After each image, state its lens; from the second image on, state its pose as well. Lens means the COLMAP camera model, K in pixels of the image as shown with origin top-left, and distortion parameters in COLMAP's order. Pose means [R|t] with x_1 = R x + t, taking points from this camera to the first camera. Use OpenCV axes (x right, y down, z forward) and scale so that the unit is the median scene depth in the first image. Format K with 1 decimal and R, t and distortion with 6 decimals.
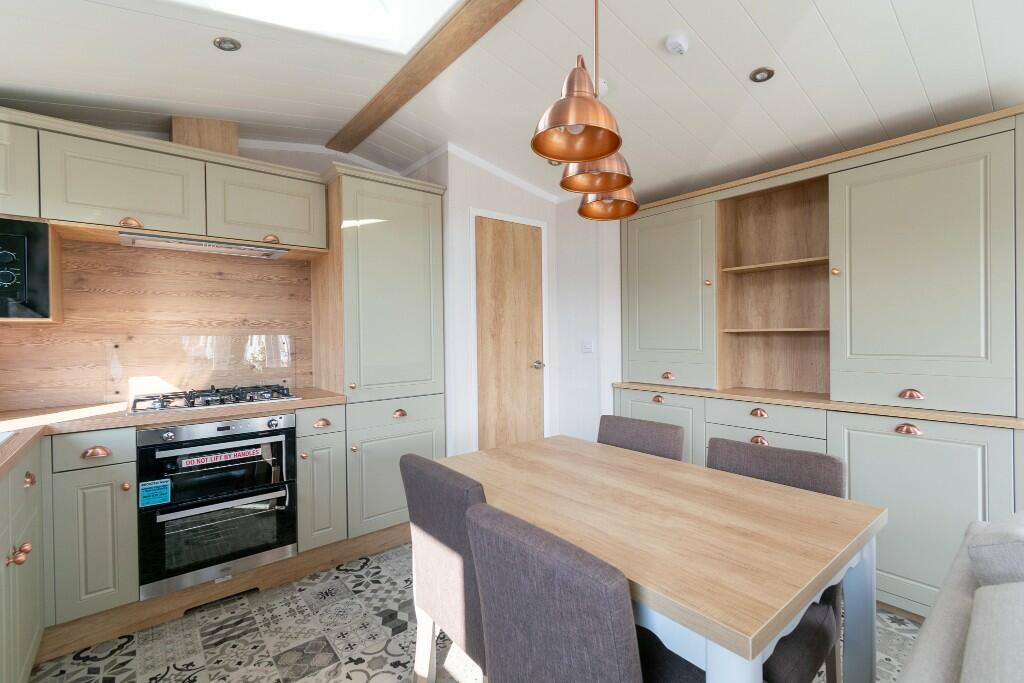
lens RADIAL K [[455.8, 0, 500.1], [0, 455.8, 335.6], [0, 0, 1]] dist [0.020859, 0.000419]
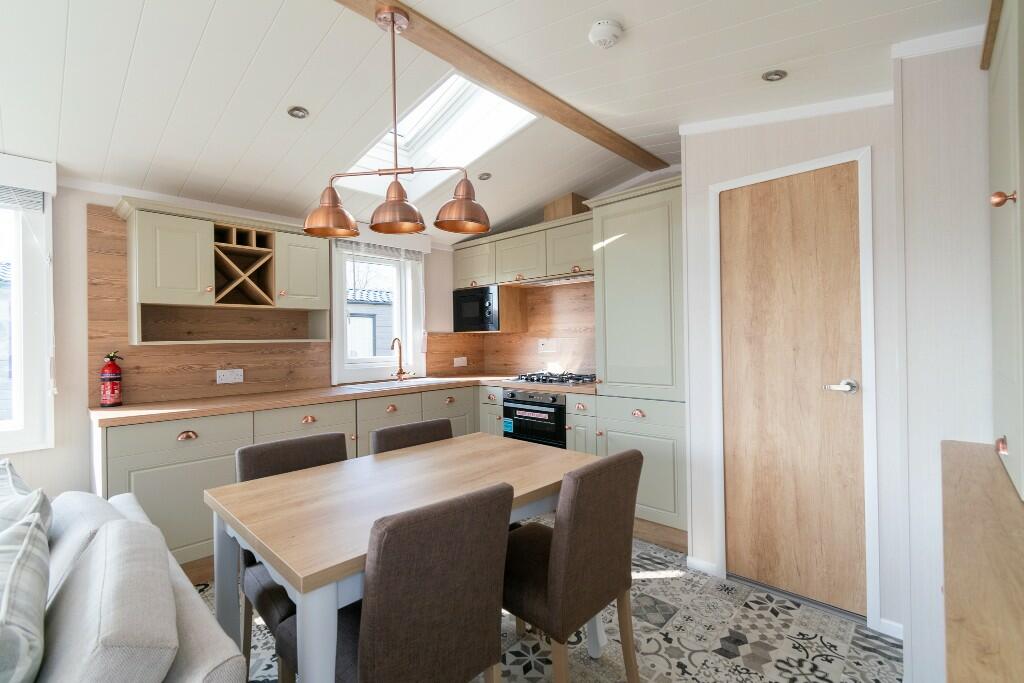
lens RADIAL K [[459.1, 0, 537.6], [0, 459.1, 340.9], [0, 0, 1]] dist [-0.014185, 0.000393]
pose [[0.152912, 0.009826, -0.988191, 0.621762], [0.009137, 0.999894, 0.011356, -0.008044], [0.988198, -0.010765, 0.152805, 0.485851]]
